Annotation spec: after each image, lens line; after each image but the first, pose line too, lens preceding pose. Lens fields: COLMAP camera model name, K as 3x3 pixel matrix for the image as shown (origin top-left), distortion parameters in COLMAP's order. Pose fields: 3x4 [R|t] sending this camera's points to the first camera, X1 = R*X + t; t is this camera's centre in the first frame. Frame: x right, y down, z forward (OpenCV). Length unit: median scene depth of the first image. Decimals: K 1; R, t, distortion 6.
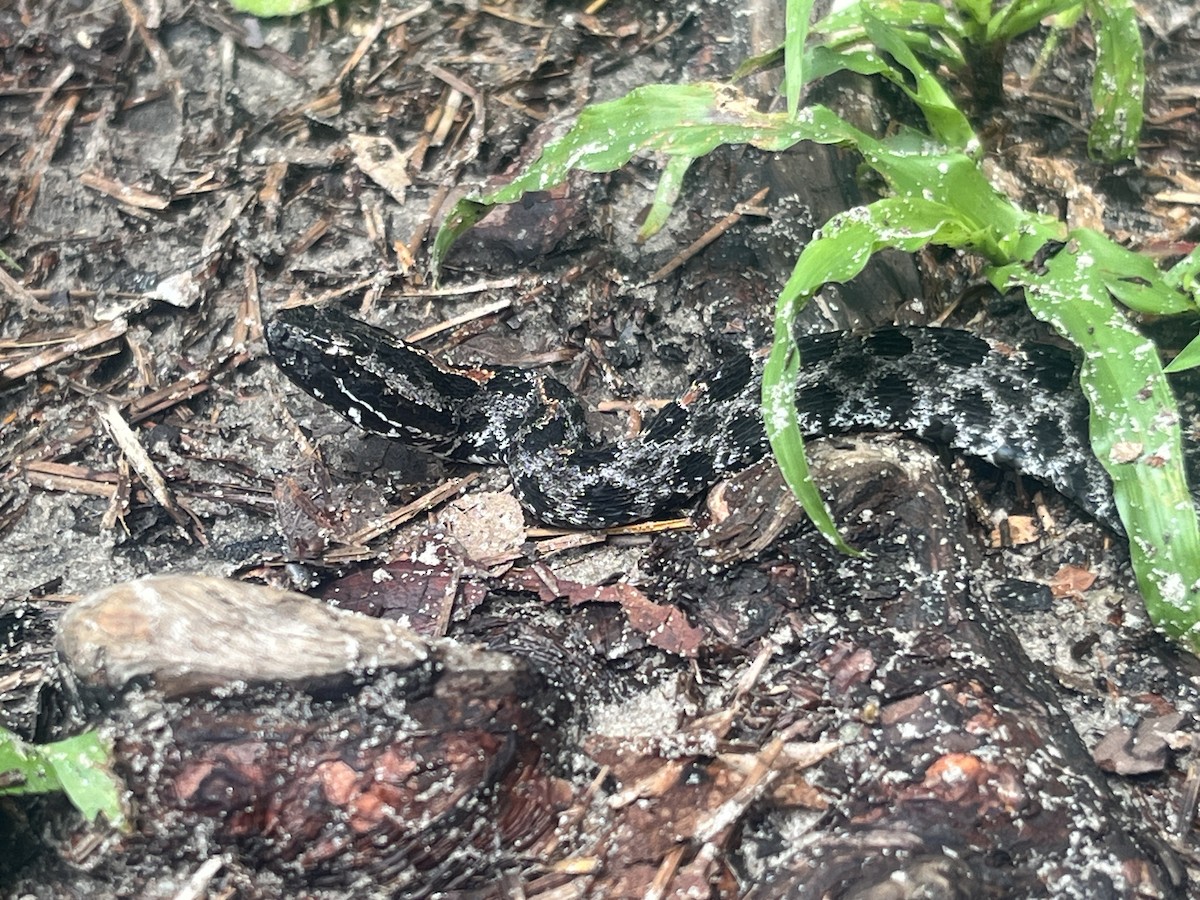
lens RADIAL K [[3500.2, 0, 599.1], [0, 3500.2, 449.3], [0, 0, 1]] dist [0.286877, 0.000000]
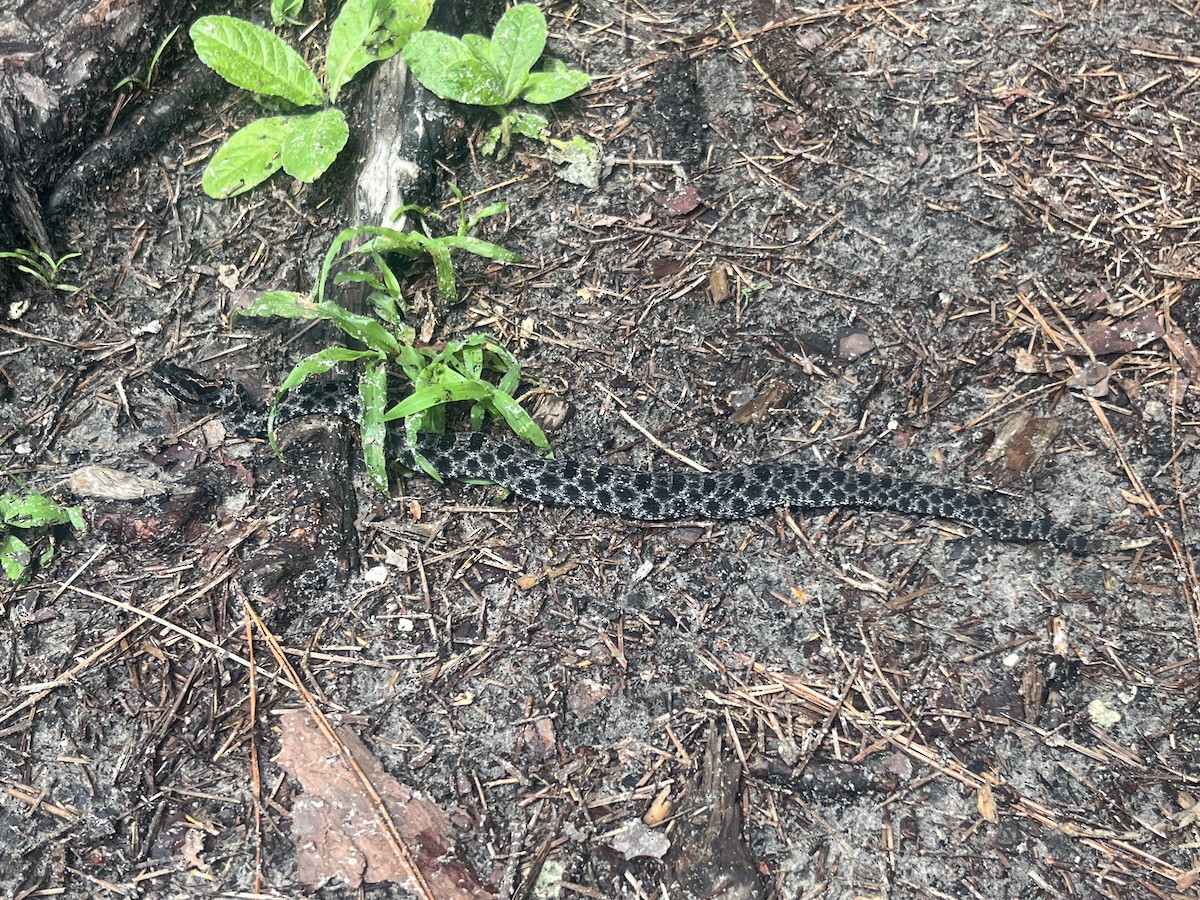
lens RADIAL K [[3500.2, 0, 600.5], [0, 3500.2, 450.0], [0, 0, 1]] dist [0.286877, 0.000000]
pose [[0.975614, 0.077245, -0.205450, 1.038865], [-0.020094, 0.963529, 0.266850, -0.882132], [0.218570, -0.256214, 0.941585, -2.148090]]
